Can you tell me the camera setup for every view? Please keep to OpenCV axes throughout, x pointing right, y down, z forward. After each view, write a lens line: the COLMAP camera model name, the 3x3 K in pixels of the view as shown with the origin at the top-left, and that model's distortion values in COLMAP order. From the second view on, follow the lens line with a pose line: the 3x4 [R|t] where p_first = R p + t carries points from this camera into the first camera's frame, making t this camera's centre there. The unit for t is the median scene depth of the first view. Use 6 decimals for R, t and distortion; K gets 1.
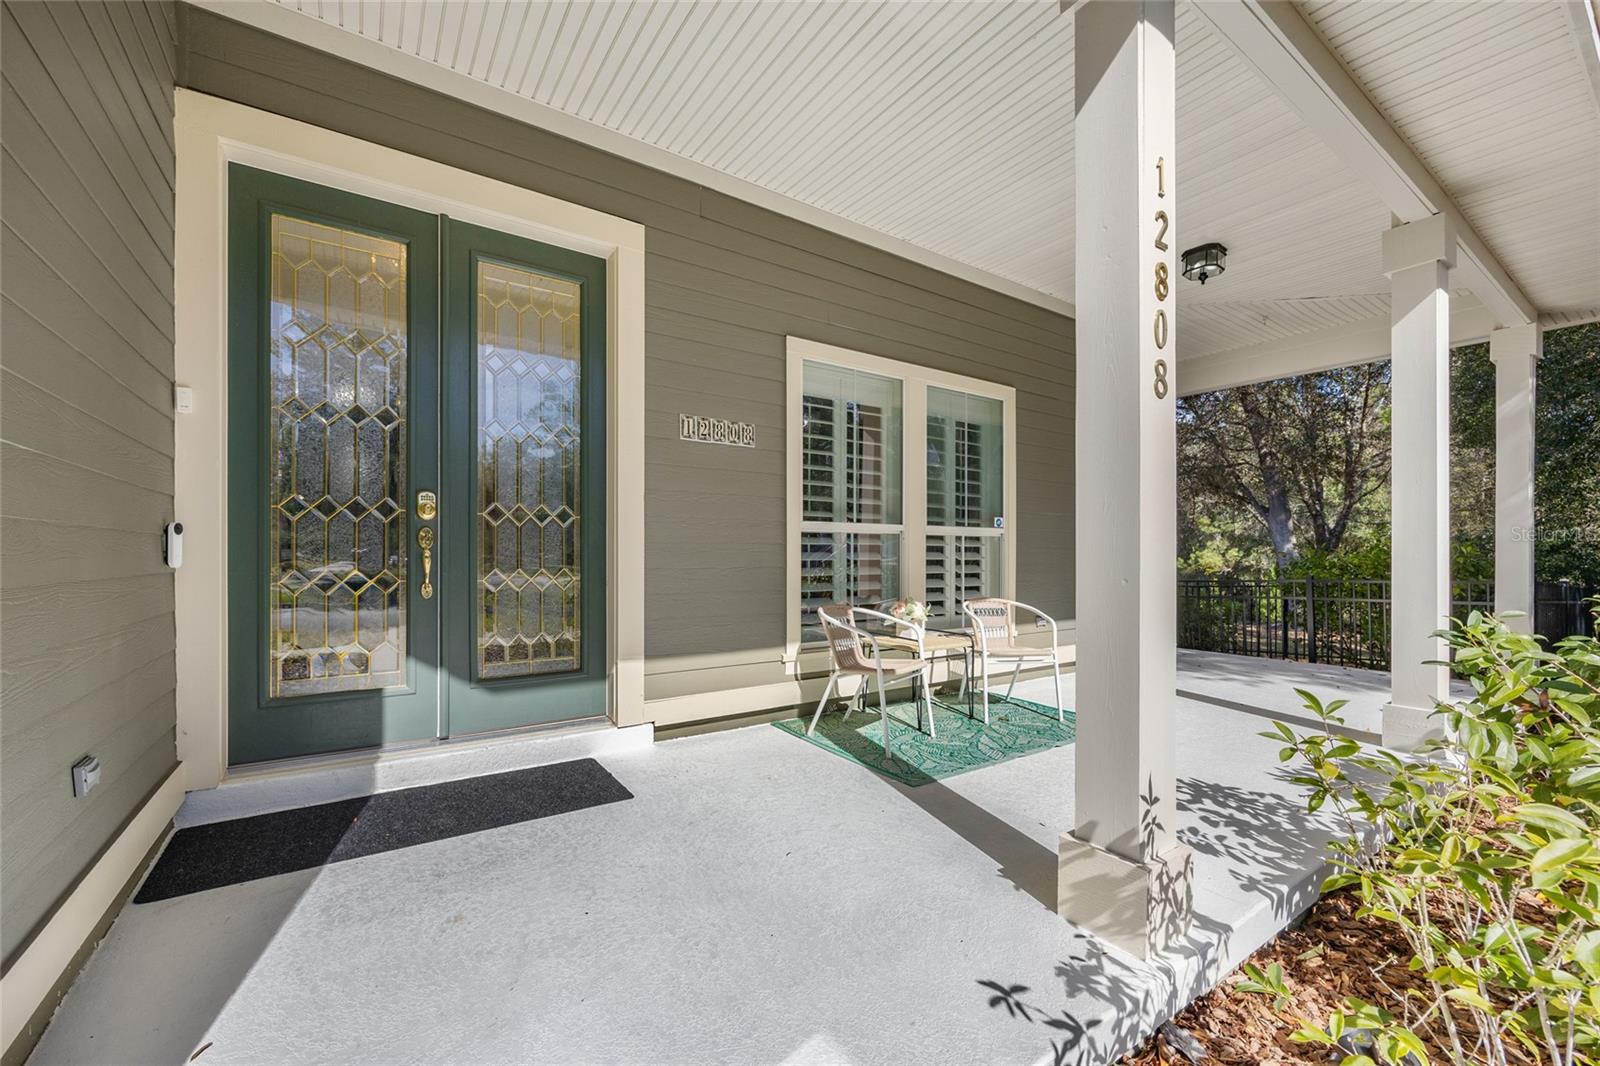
lens RADIAL K [[651.6, 0, 803.6], [0, 651.6, 549.4], [0, 0, 1]] dist [0.000739, -0.000343]
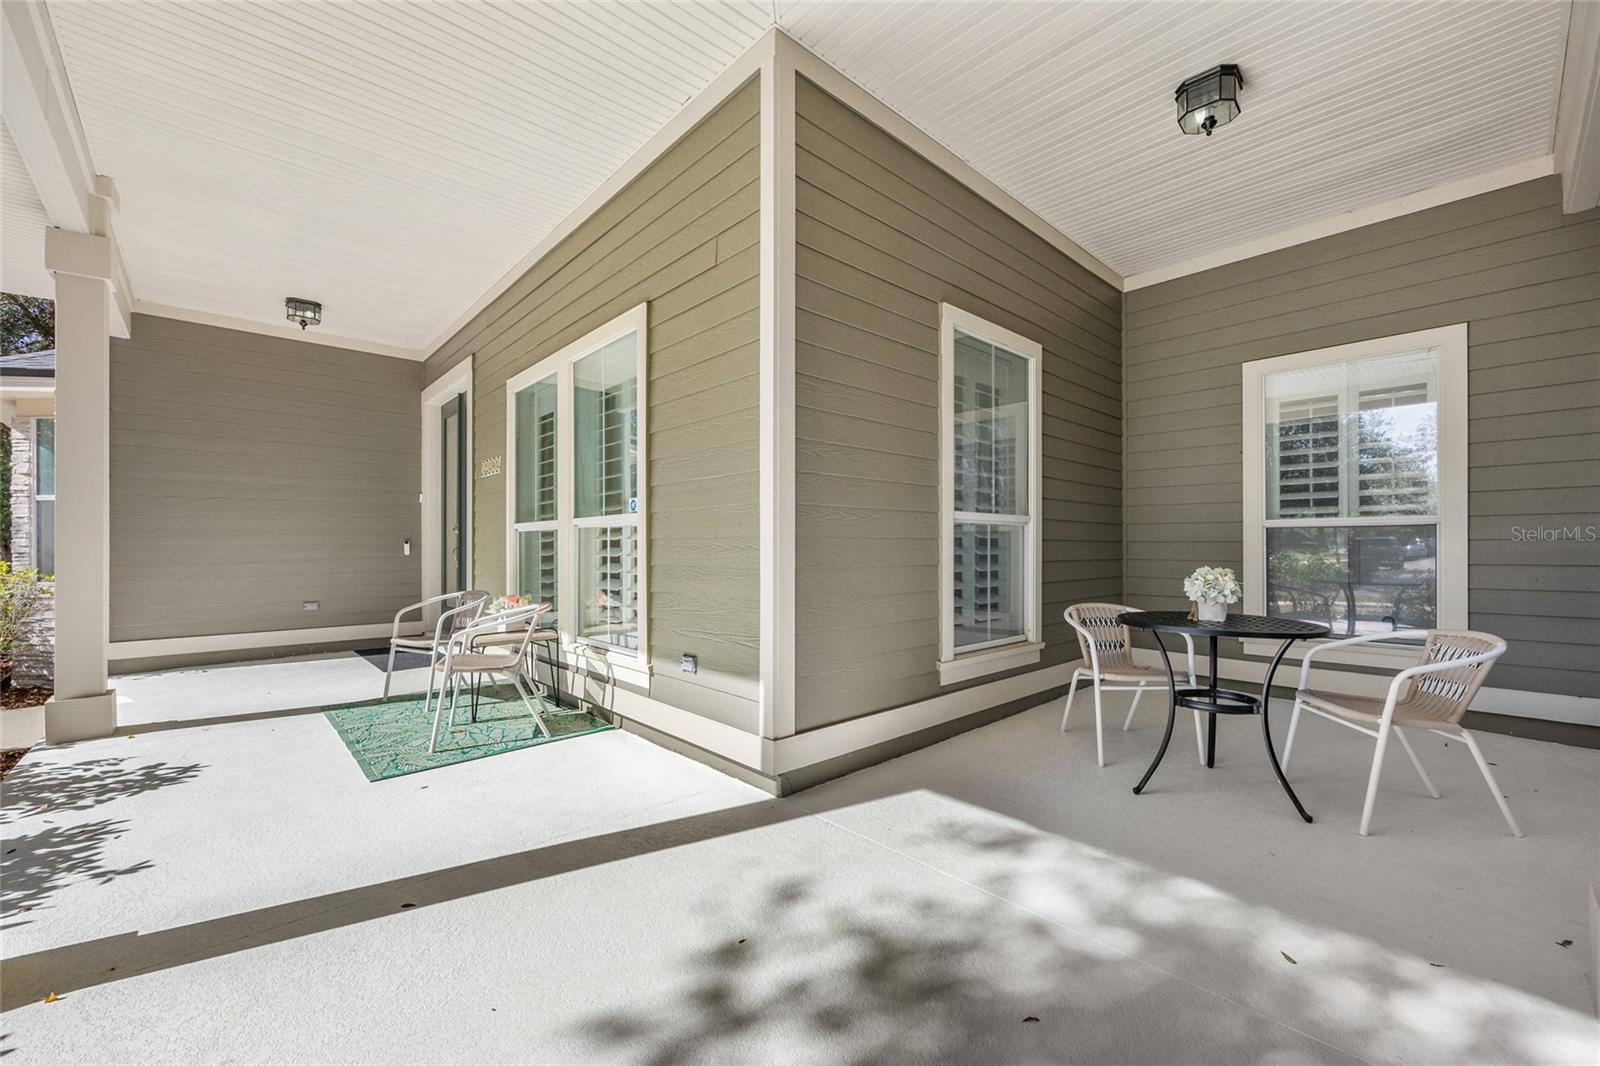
lens RADIAL K [[651.6, 0, 790.8], [0, 651.6, 541.2], [0, 0, 1]] dist [0.000739, -0.000343]
pose [[0.120128, -0.009085, -0.992717, 1.798355], [0.011295, 0.999906, -0.007784, 0.008558], [0.992694, -0.010277, 0.120220, 1.914316]]
